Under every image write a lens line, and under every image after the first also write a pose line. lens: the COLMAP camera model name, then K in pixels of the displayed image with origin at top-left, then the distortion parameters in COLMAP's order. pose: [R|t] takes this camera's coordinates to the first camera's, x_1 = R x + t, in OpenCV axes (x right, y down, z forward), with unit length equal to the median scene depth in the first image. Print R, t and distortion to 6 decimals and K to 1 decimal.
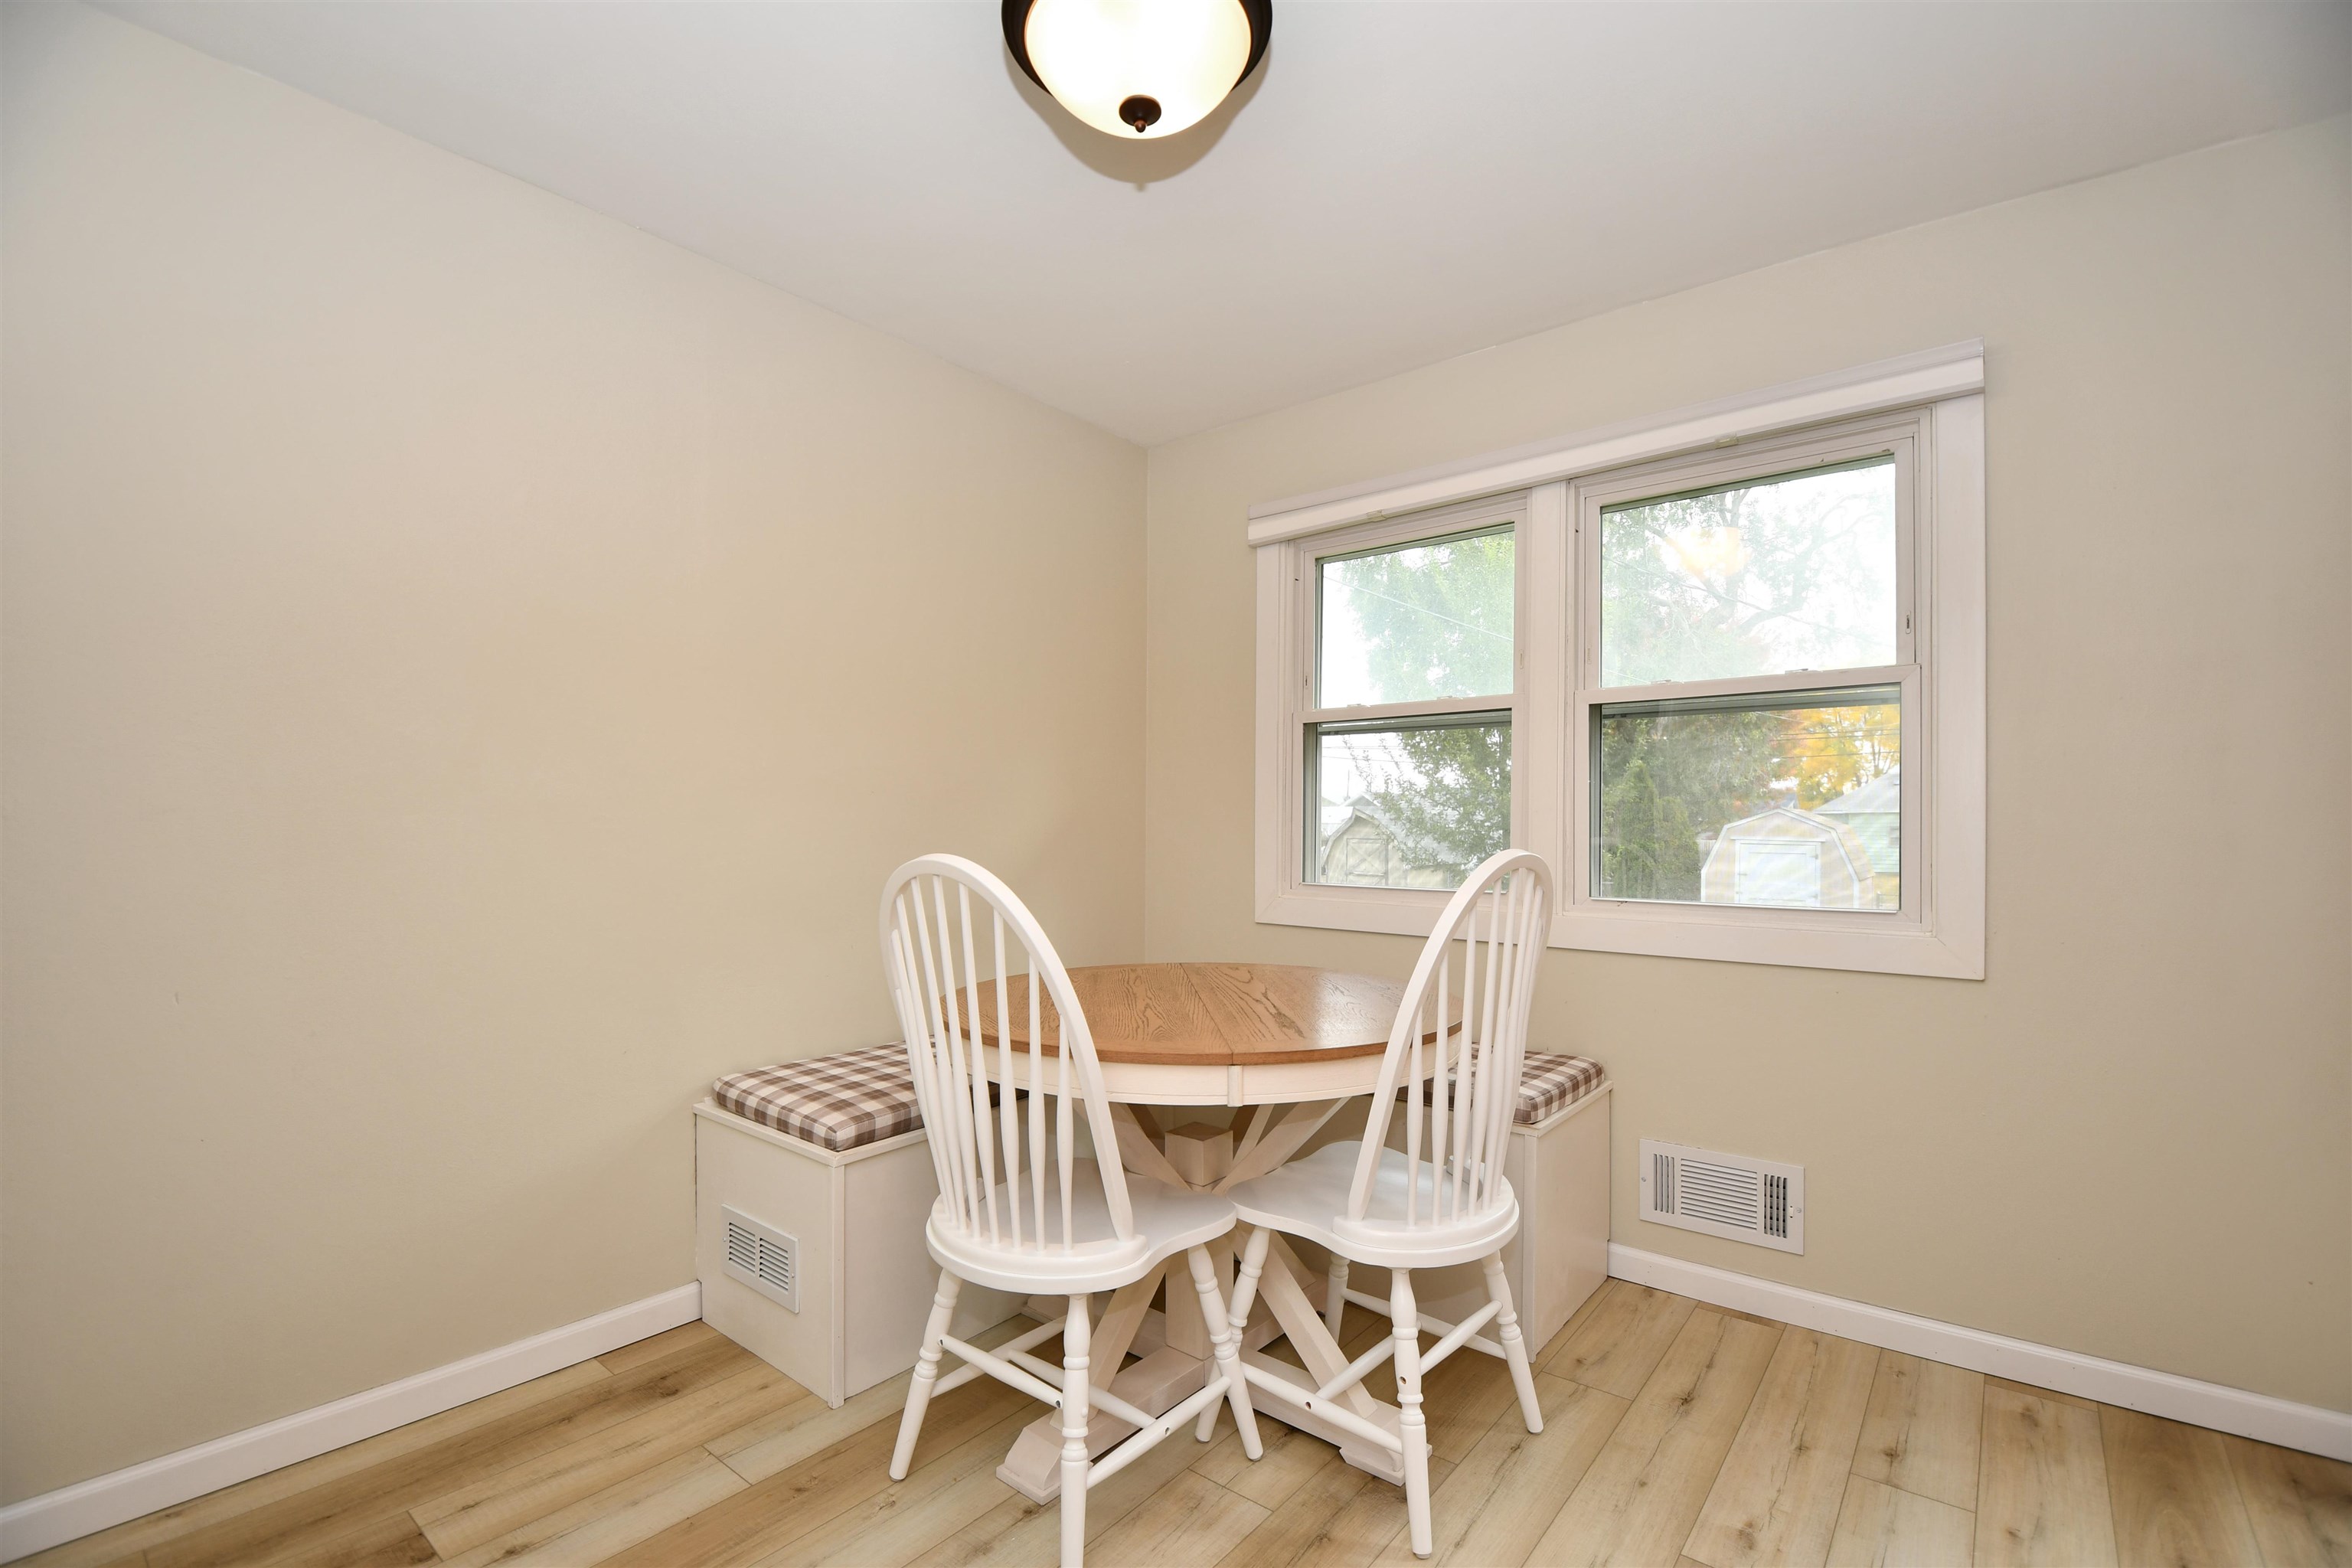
lens RADIAL K [[1023.3, 0, 1172.4], [0, 1023.3, 818.1], [0, 0, 1]] dist [0.019286, -0.032041]
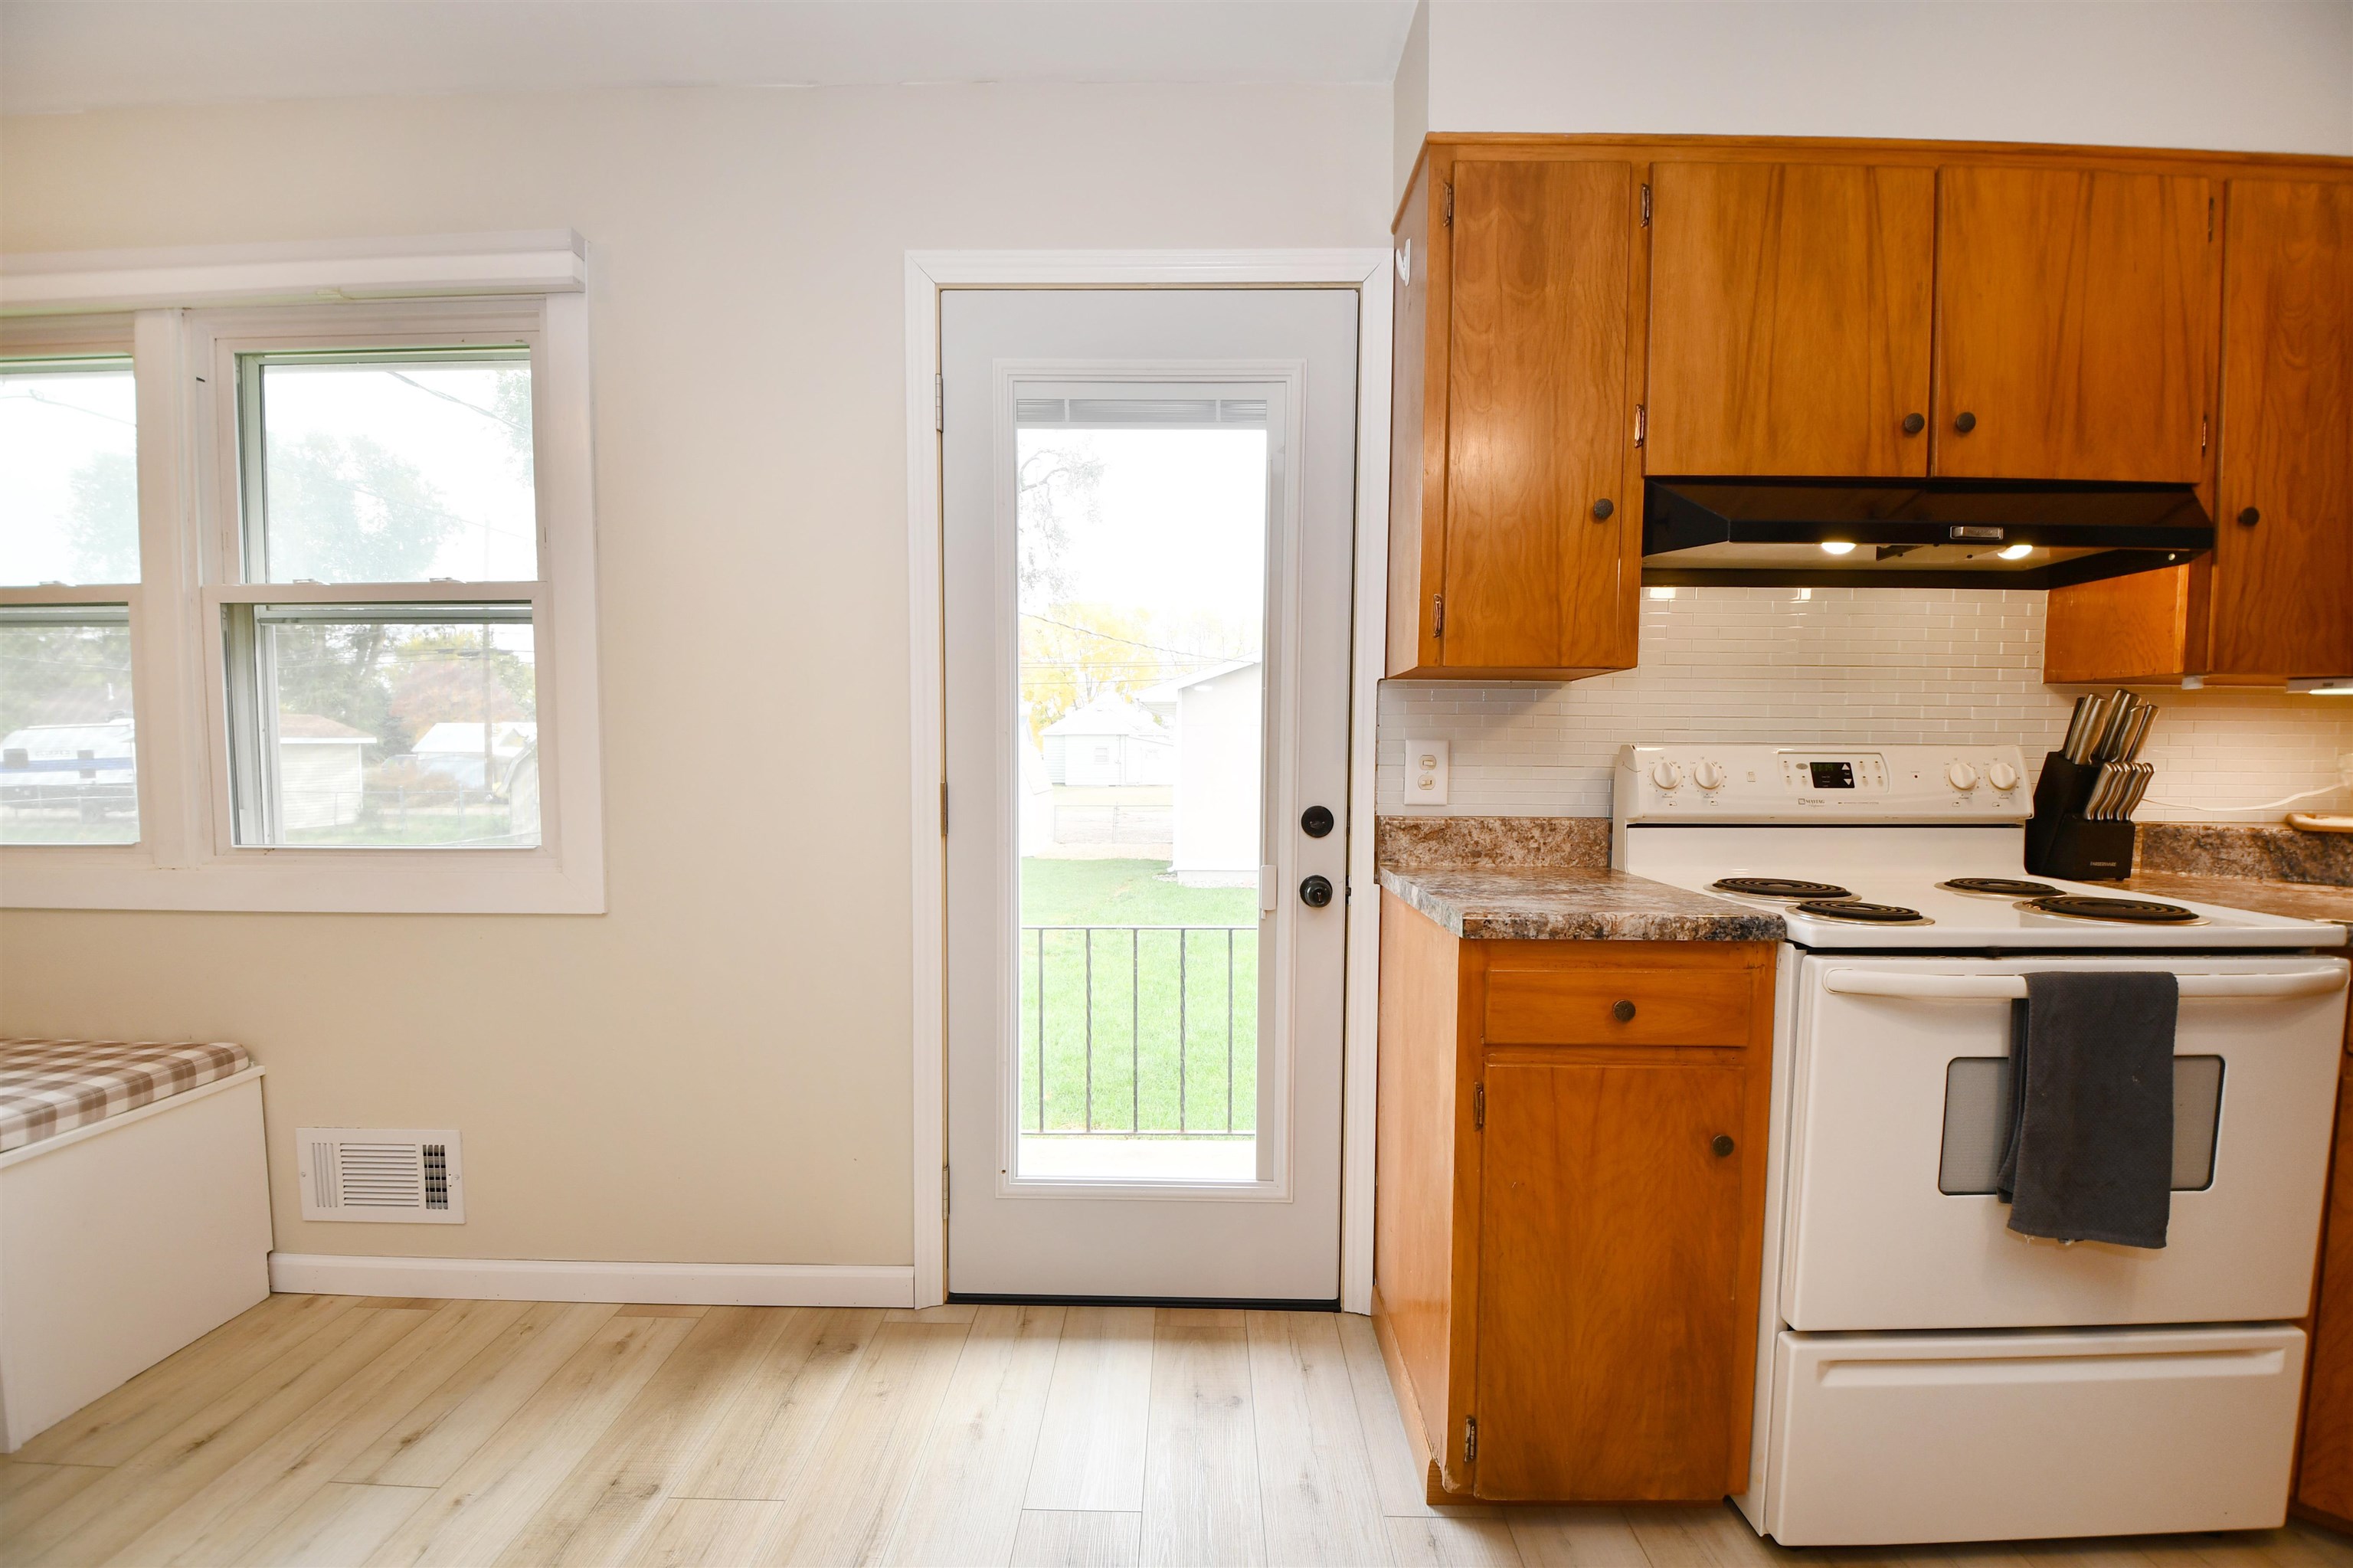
lens RADIAL K [[1049.0, 0, 1178.3], [0, 1049.0, 818.9], [0, 0, 1]] dist [0.002386, -0.015554]
pose [[0.774351, -0.041325, 0.631405, 0.532158], [-0.008378, 0.997108, 0.075534, -0.011129], [-0.632700, -0.063779, 0.771766, -0.105337]]
